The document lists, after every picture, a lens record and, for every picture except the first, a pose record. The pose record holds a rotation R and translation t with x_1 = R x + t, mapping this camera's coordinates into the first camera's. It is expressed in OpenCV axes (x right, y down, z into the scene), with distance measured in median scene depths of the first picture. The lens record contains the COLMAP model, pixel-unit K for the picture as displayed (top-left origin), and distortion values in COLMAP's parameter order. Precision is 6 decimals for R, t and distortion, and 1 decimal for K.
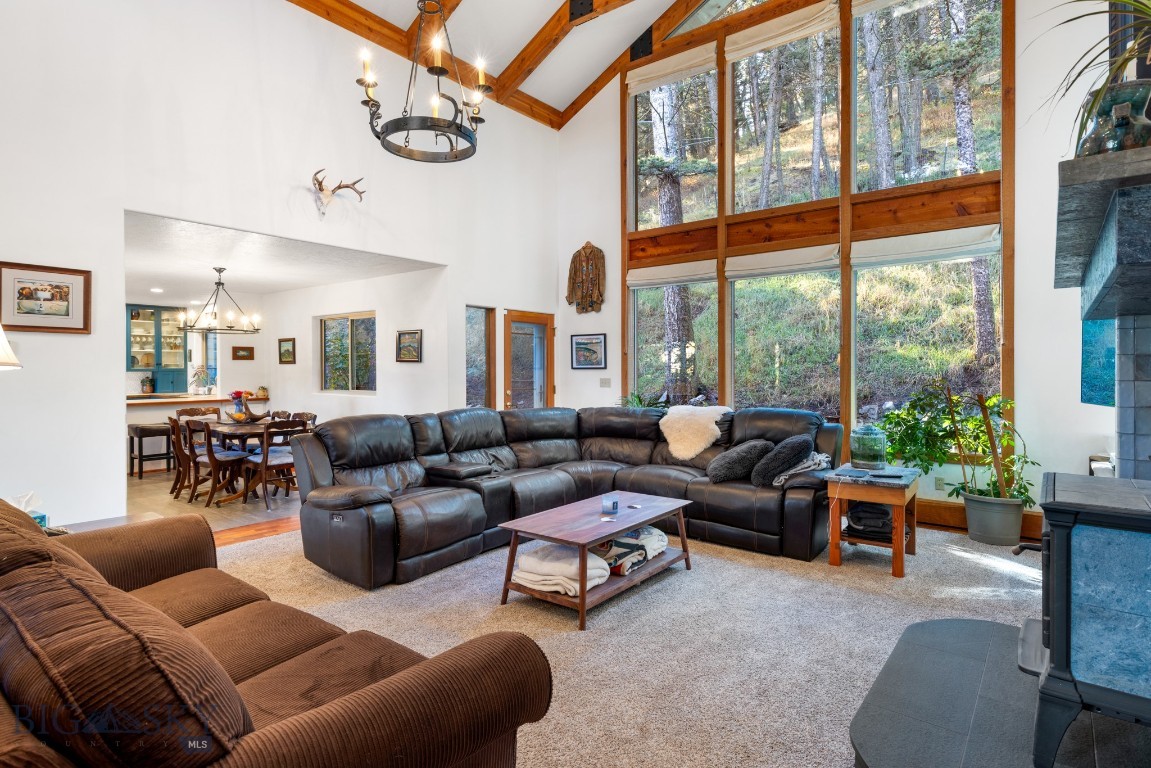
lens RADIAL K [[590.9, 0, 577.8], [0, 590.9, 380.1], [0, 0, 1]] dist [-0.000314, -0.000001]
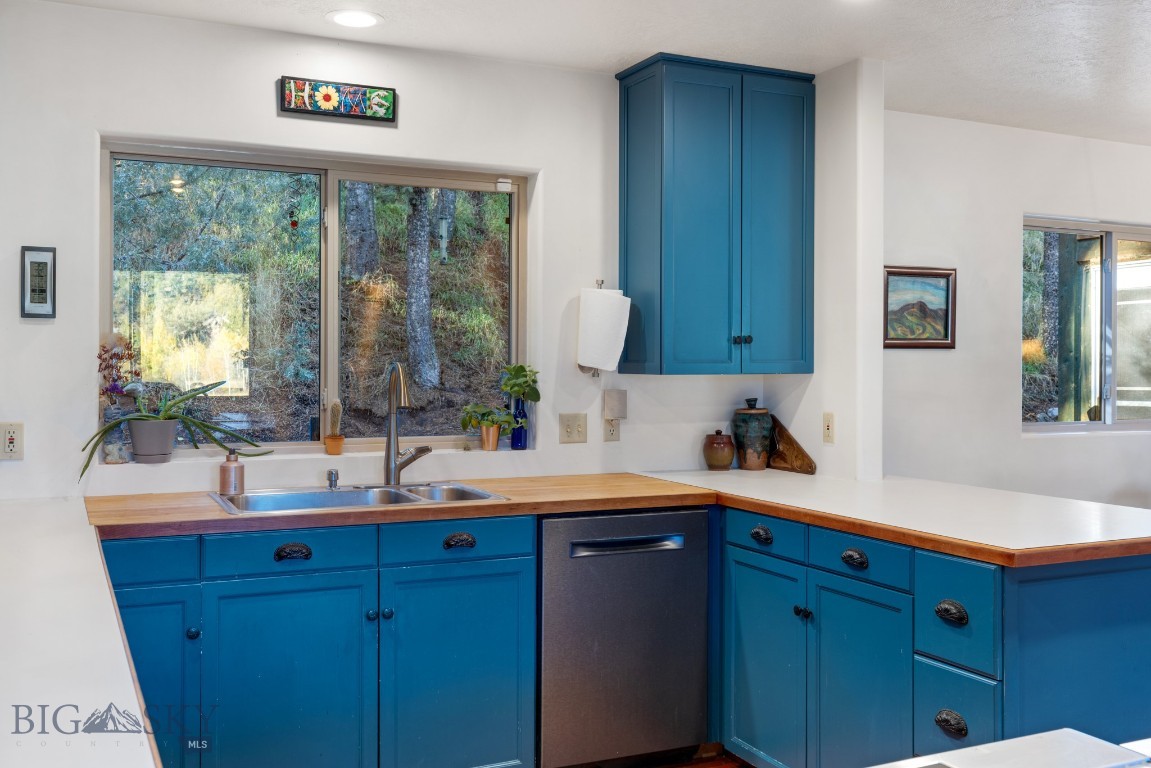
lens RADIAL K [[1138.7, 0, 575.6], [0, 1138.7, 380.3], [0, 0, 1]] dist [0.014793, 0.000000]
pose [[0.447148, -0.008677, 0.894418, -0.907081], [0.008546, 0.999949, 0.005429, -0.012916], [-0.894419, 0.005216, 0.447199, 0.728666]]
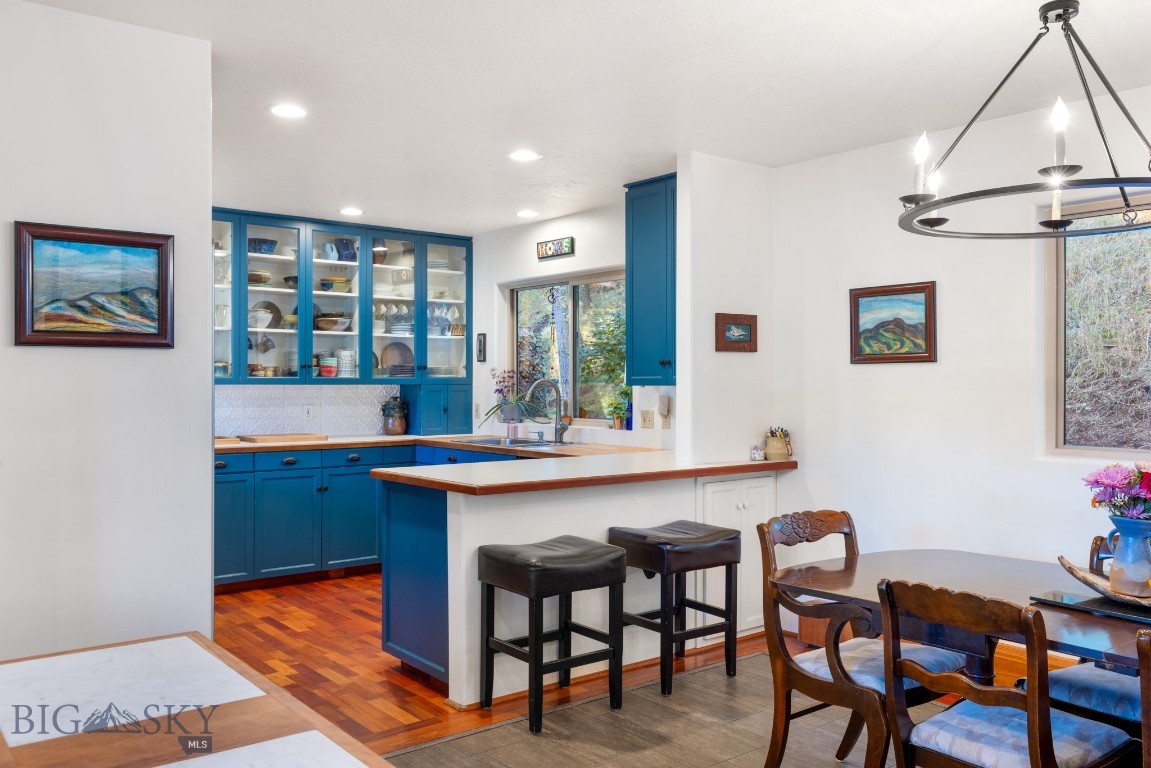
lens RADIAL K [[919.8, 0, 568.4], [0, 919.8, 383.9], [0, 0, 1]] dist [0.004943, -0.002769]
pose [[0.971137, -0.001722, -0.238517, -0.445970], [-0.000046, 0.999973, -0.007409, -0.010044], [0.238524, 0.007207, 0.971110, 0.375724]]
